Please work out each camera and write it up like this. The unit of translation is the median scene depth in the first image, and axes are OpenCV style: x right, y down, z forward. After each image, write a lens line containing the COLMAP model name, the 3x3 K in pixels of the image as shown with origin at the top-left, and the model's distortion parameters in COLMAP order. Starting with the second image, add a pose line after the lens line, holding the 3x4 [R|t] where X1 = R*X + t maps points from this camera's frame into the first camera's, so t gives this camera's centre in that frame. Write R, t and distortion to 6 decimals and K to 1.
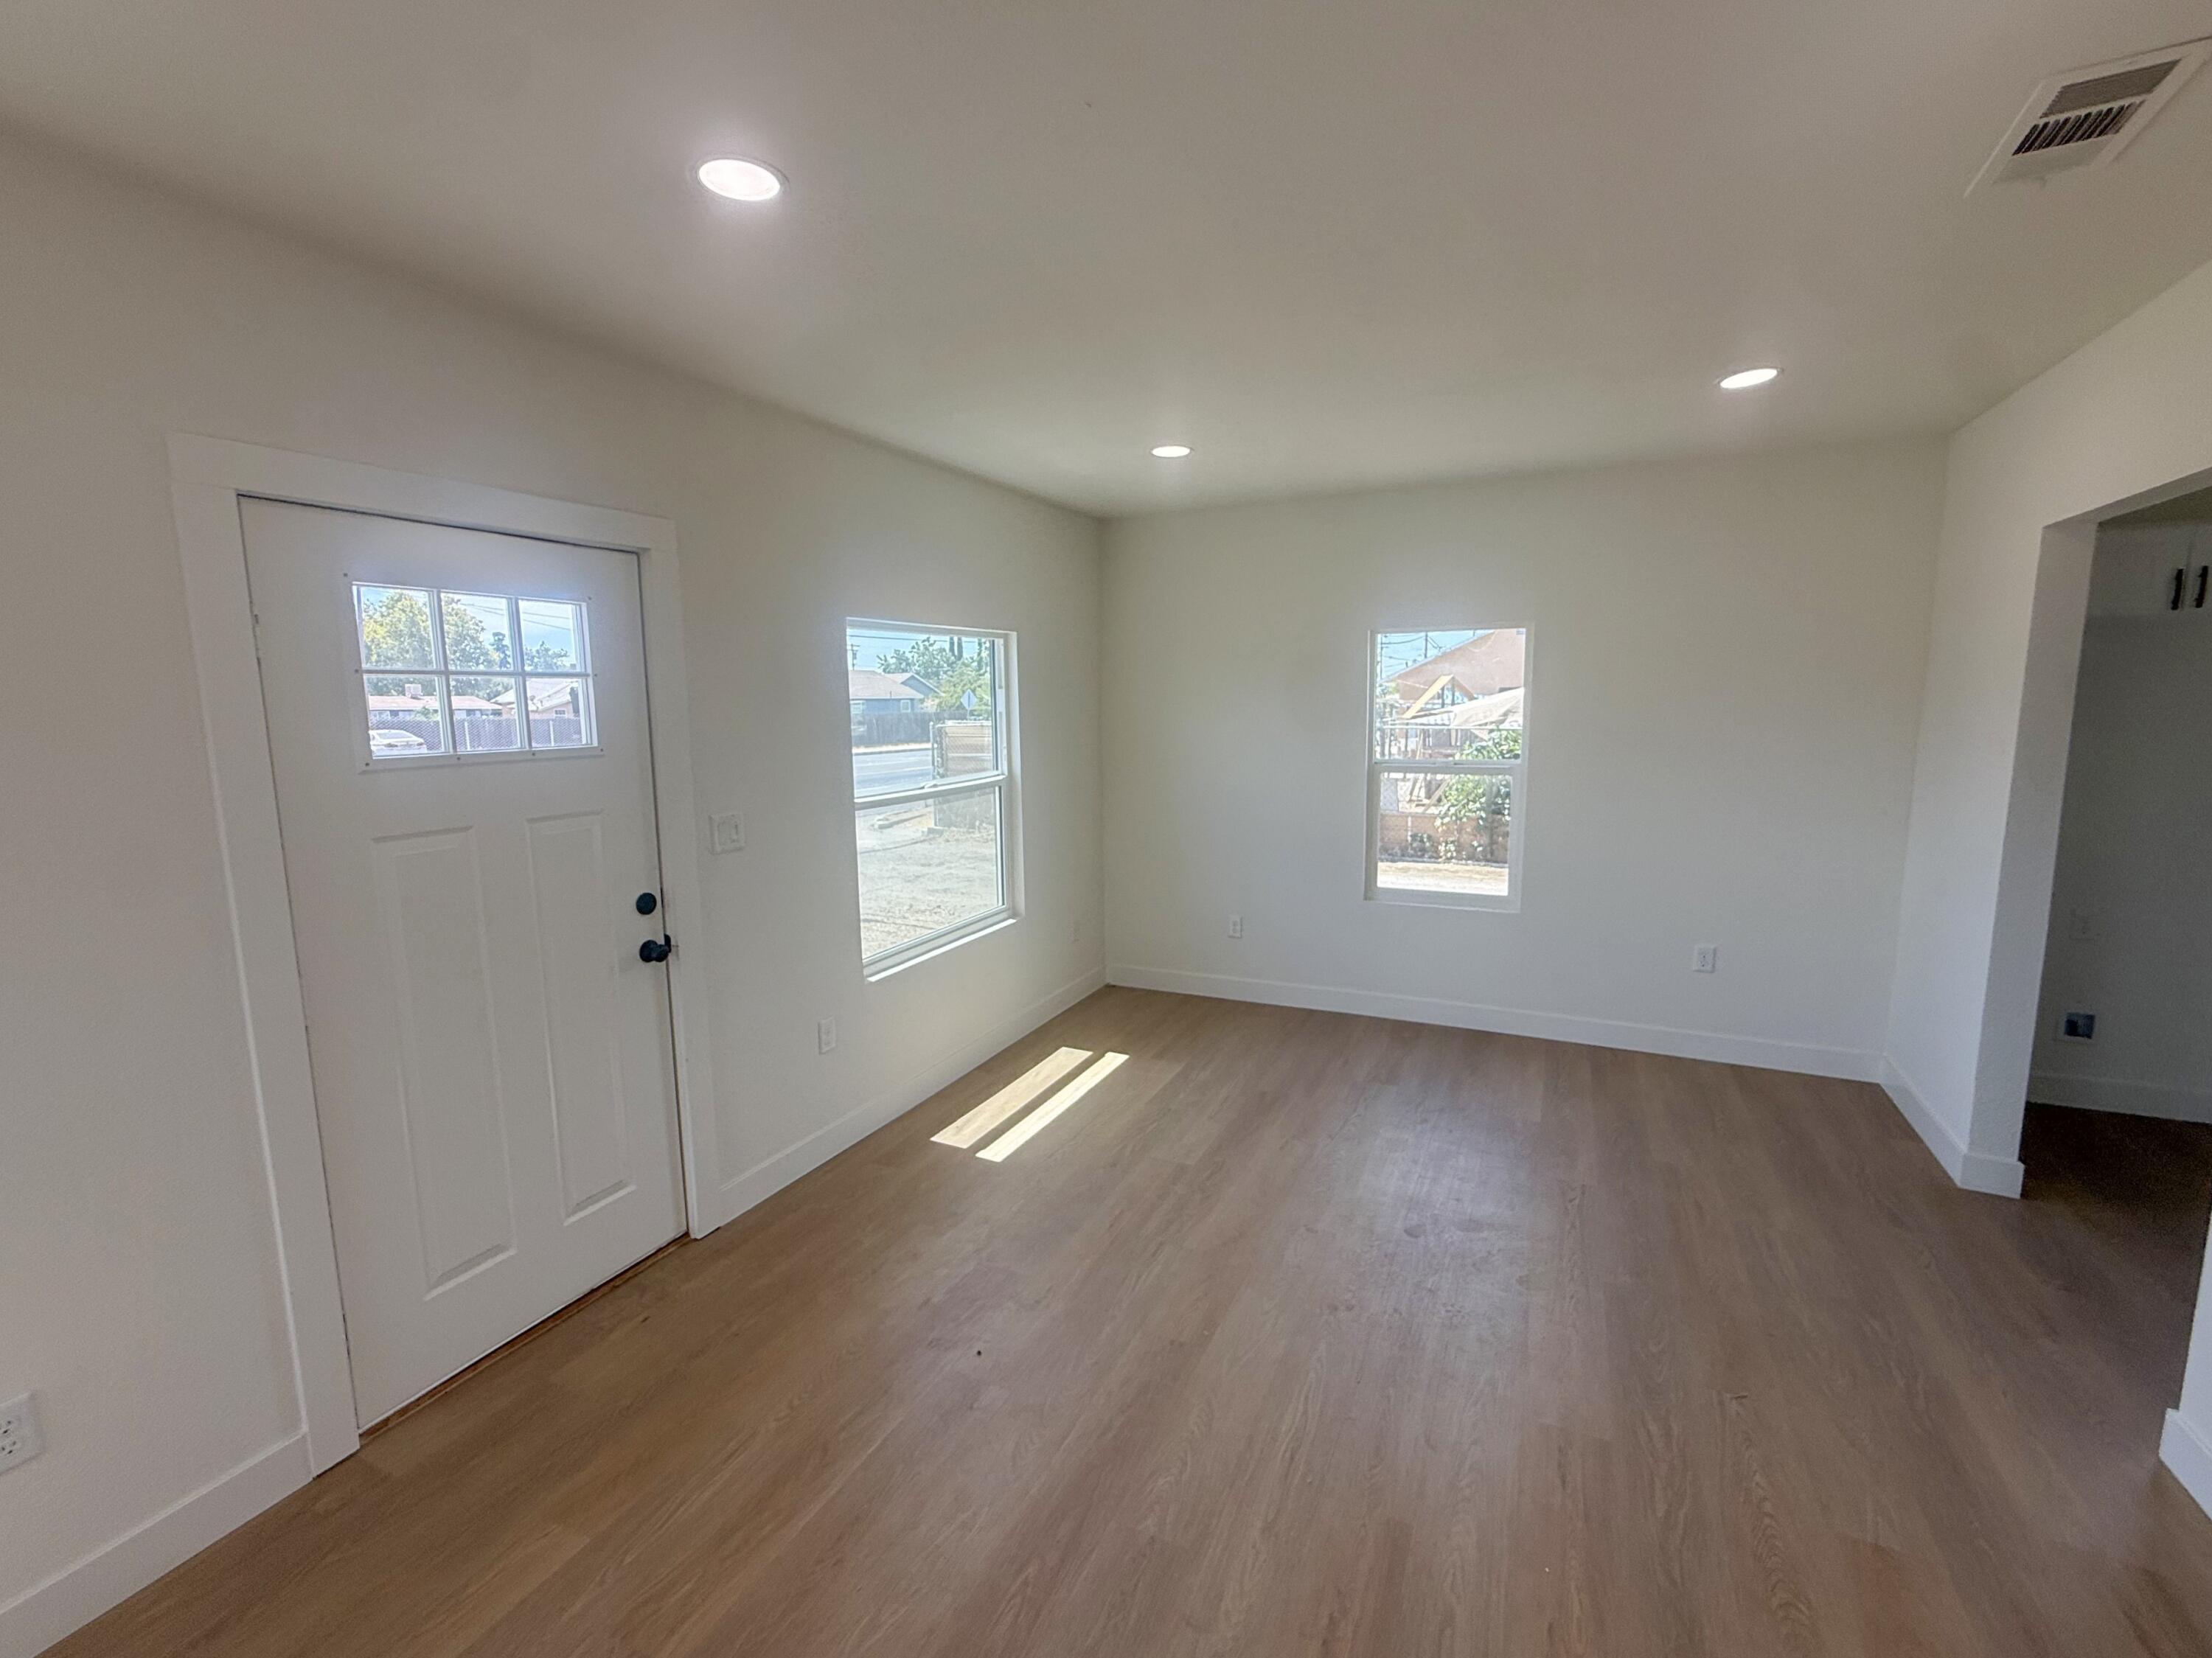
lens RADIAL K [[936.2, 0, 1106.0], [0, 936.2, 829.0], [0, 0, 1]] dist [-0.001109, -0.000411]
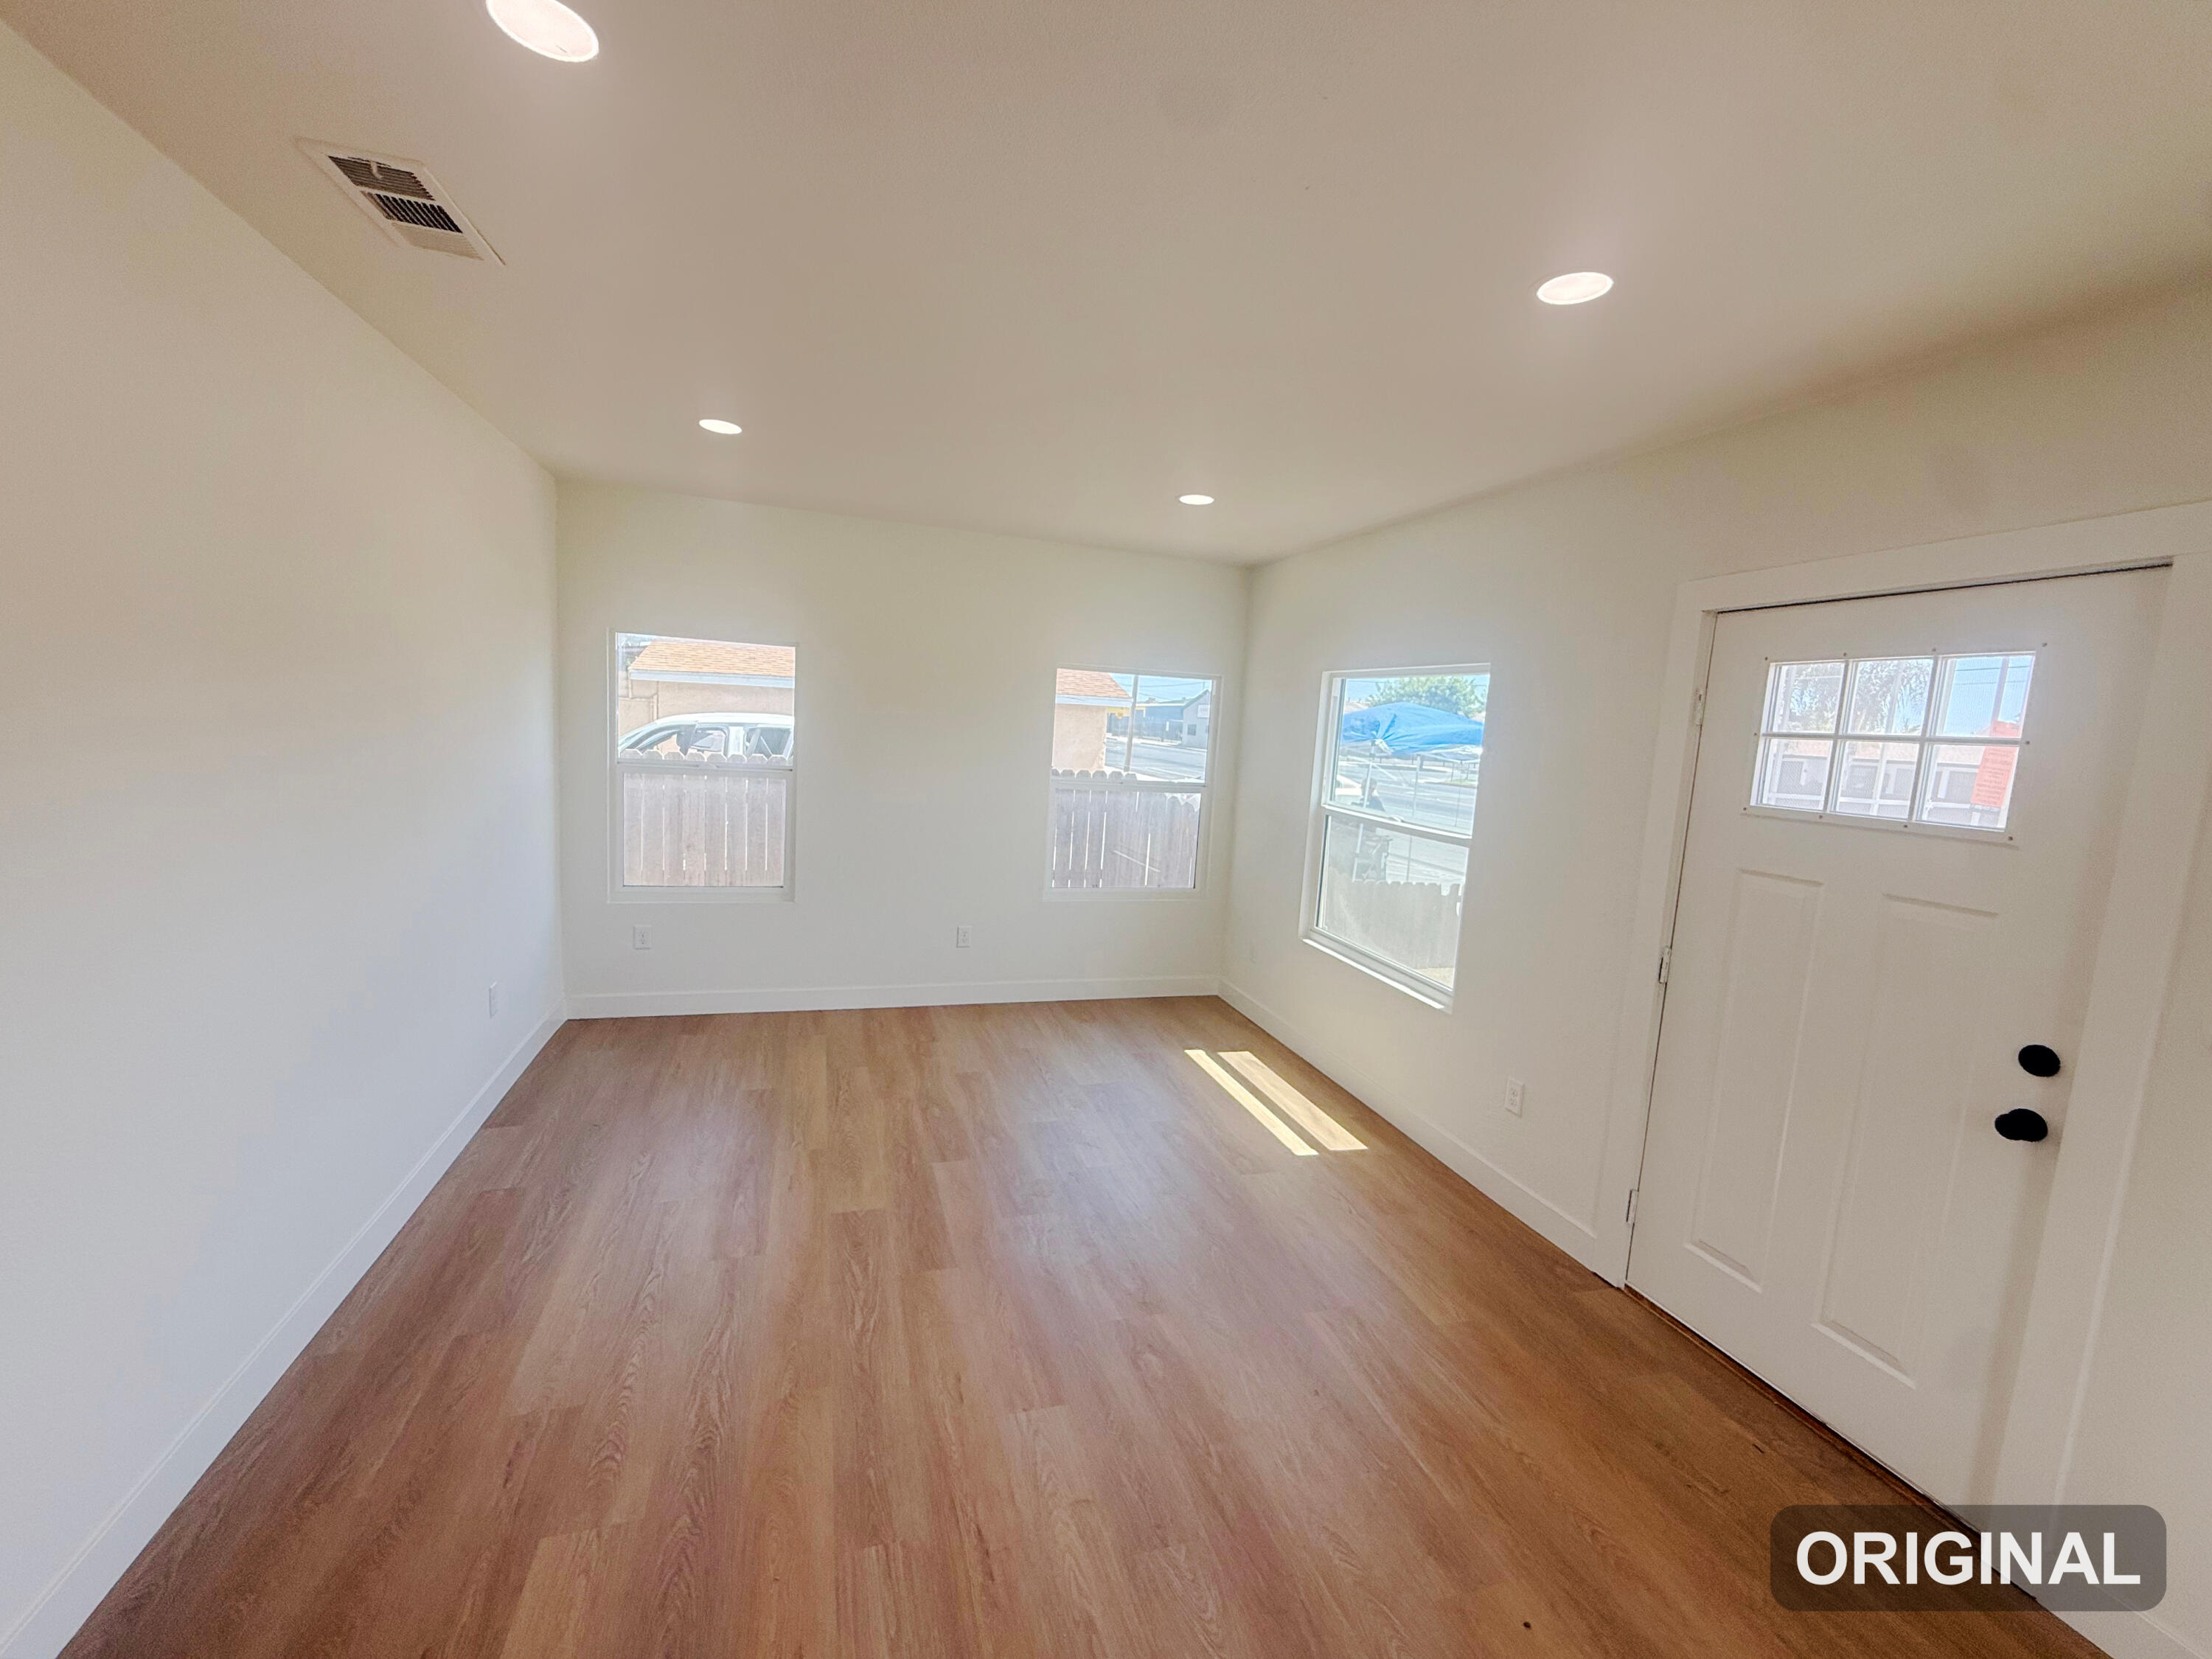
lens RADIAL K [[888.7, 0, 1112.3], [0, 888.7, 842.5], [0, 0, 1]] dist [0.000508, 0.000013]
pose [[-0.716683, 0.064424, -0.694417, 0.670610], [-0.141243, 0.961681, 0.234991, -0.196294], [0.682947, 0.266495, -0.680121, 1.313407]]
